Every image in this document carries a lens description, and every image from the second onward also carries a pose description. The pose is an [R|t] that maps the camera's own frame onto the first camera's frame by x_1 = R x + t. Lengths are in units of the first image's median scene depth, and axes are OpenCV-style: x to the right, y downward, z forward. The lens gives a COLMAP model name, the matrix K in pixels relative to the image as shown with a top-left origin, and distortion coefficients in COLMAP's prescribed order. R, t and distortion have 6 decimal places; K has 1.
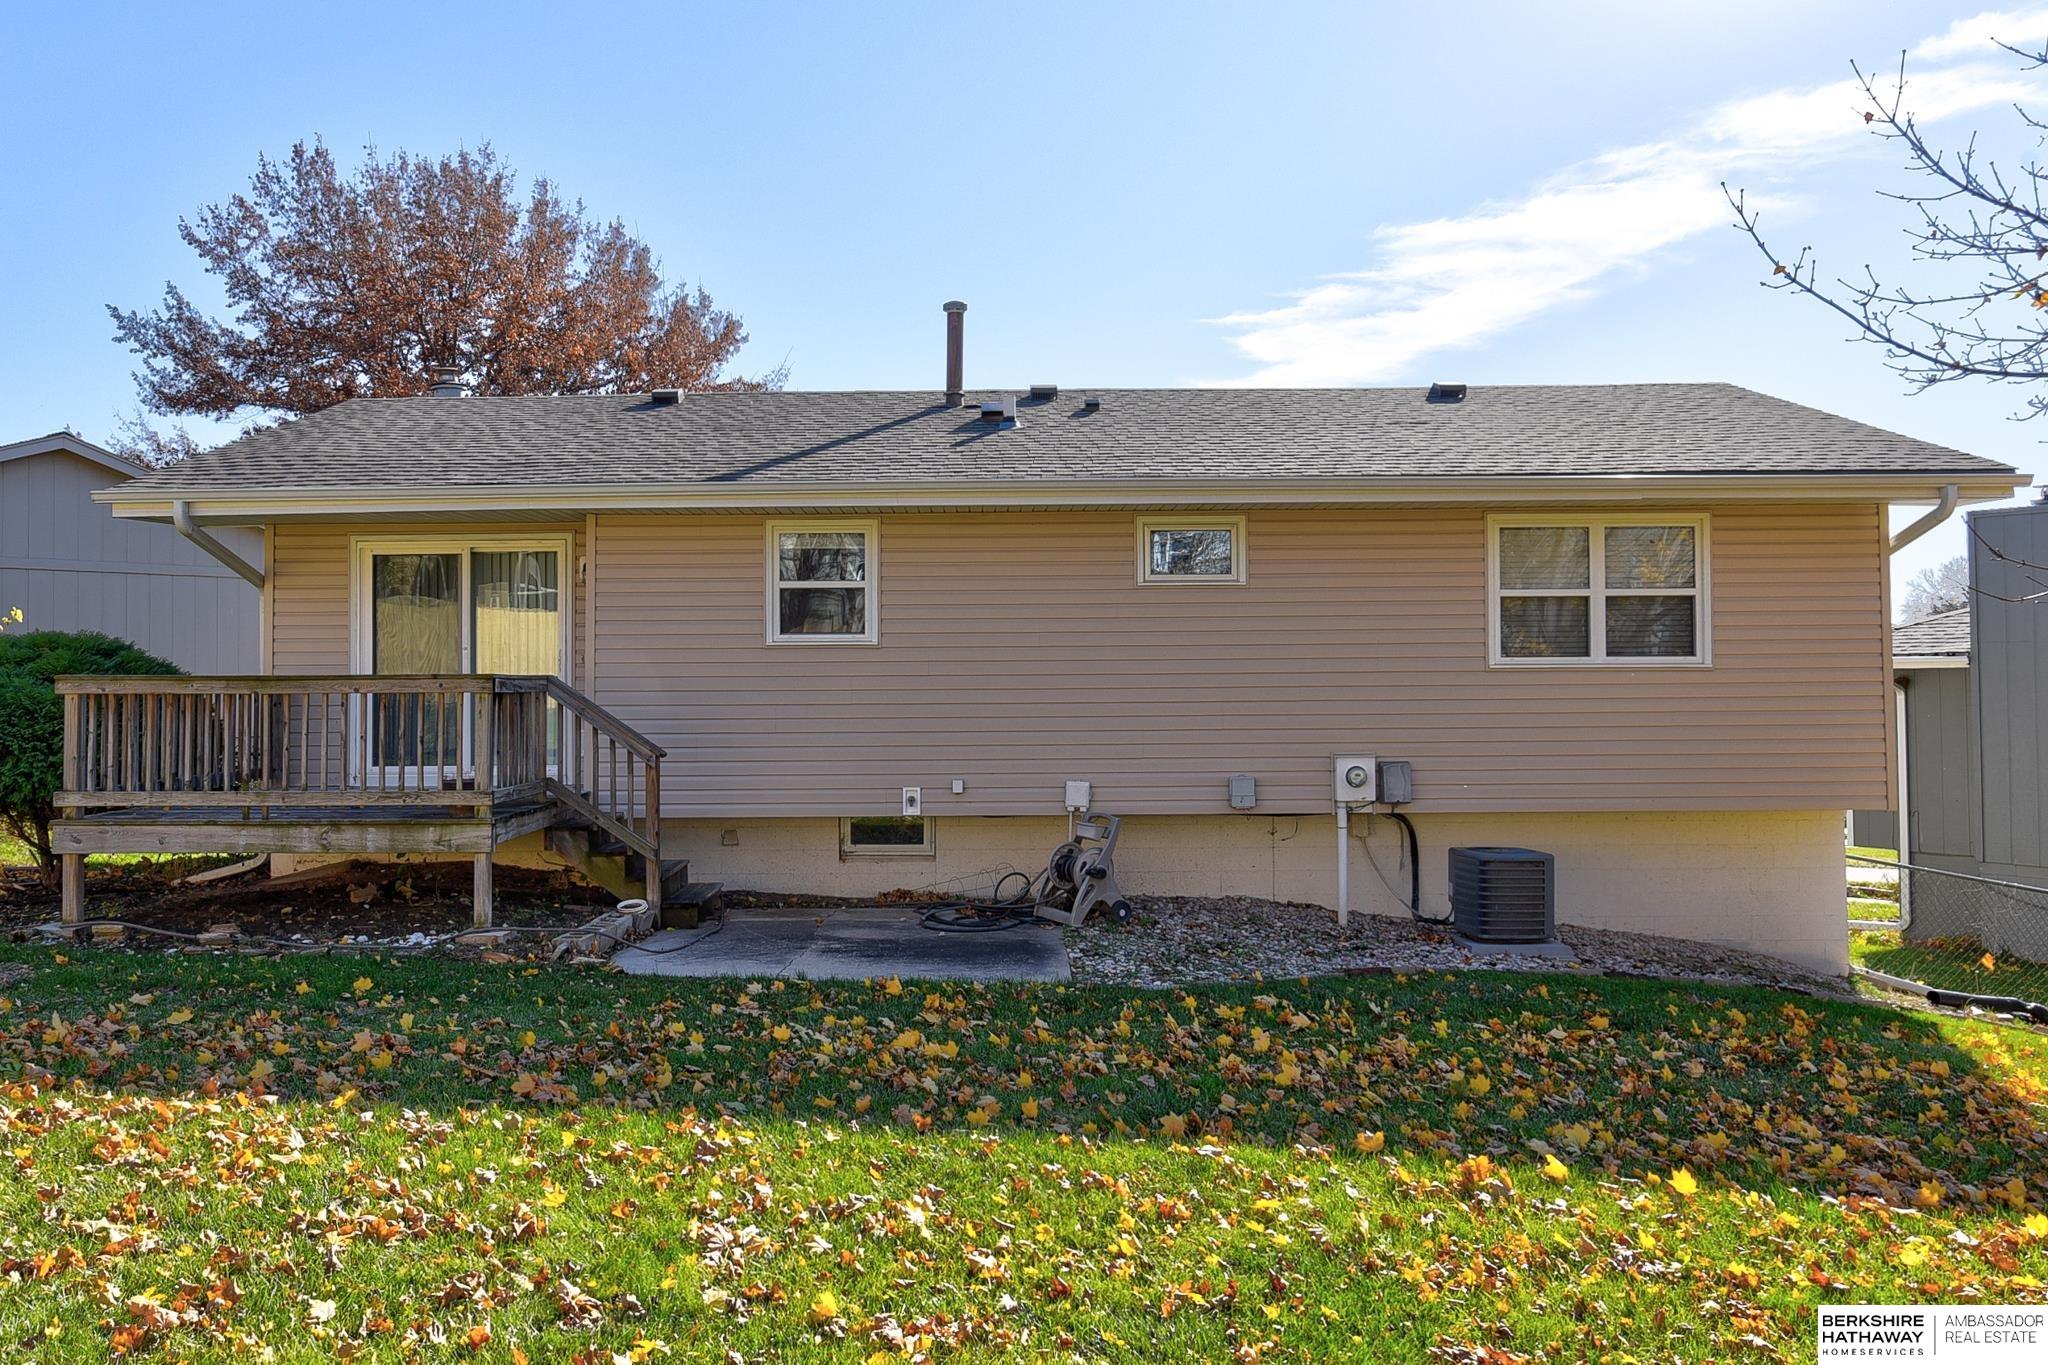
lens RADIAL K [[1406.4, 0, 1023.2], [0, 1406.4, 632.8], [0, 0, 1]] dist [-0.003979, -0.005054]
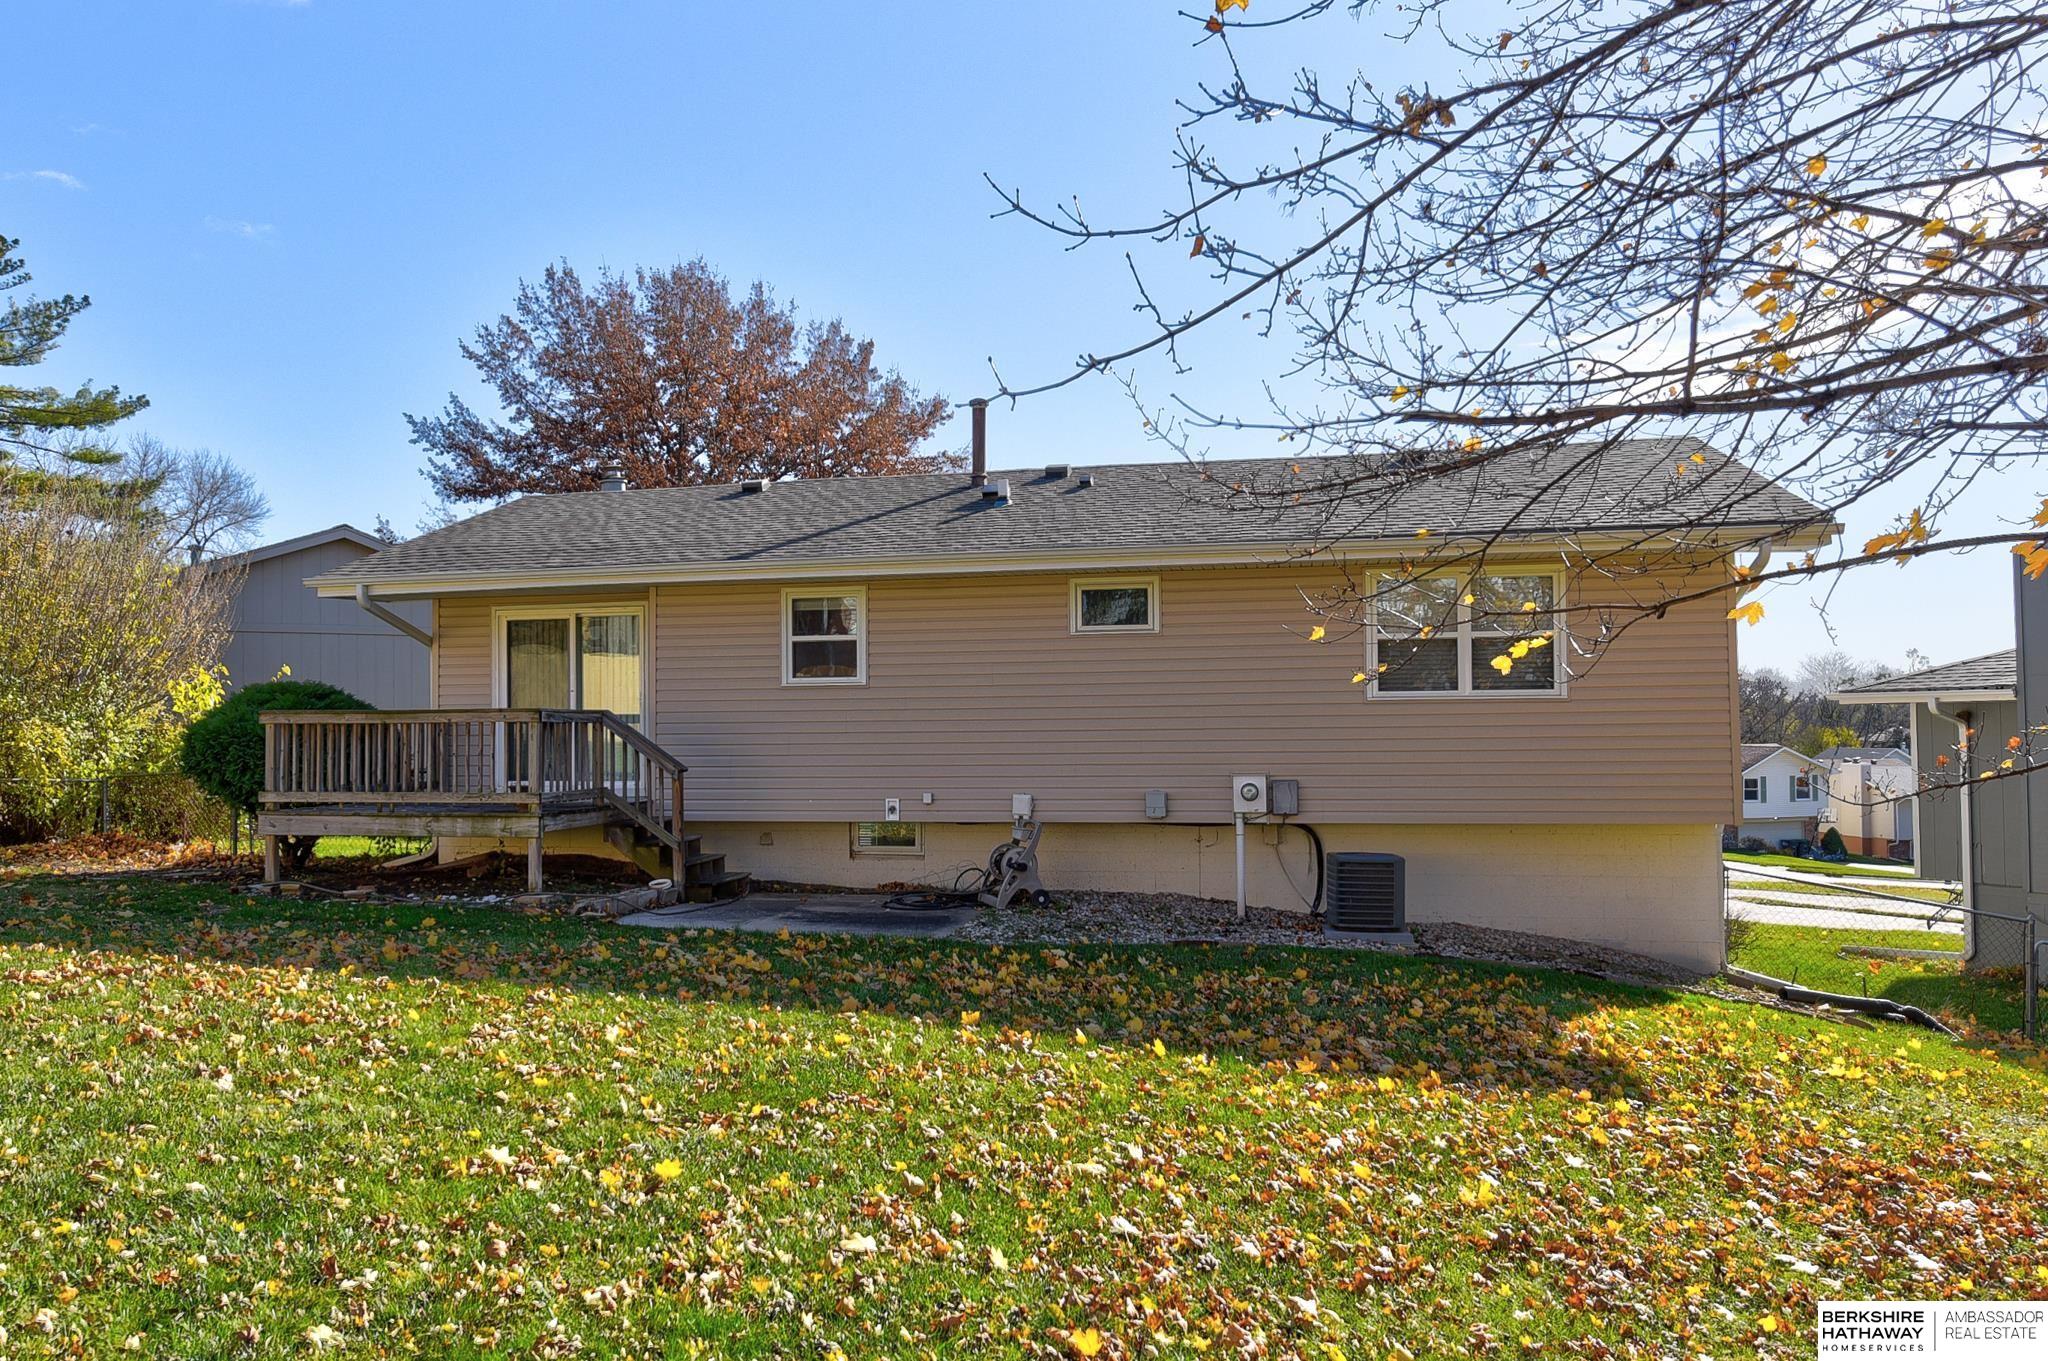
lens RADIAL K [[1371.5, 0, 1024.9], [0, 1371.5, 688.7], [0, 0, 1]] dist [0.009343, -0.001864]
pose [[0.981100, -0.007967, -0.193339, 0.263121], [0.009428, 0.999934, 0.006635, 0.004628], [0.193273, -0.008332, 0.981110, -0.170632]]
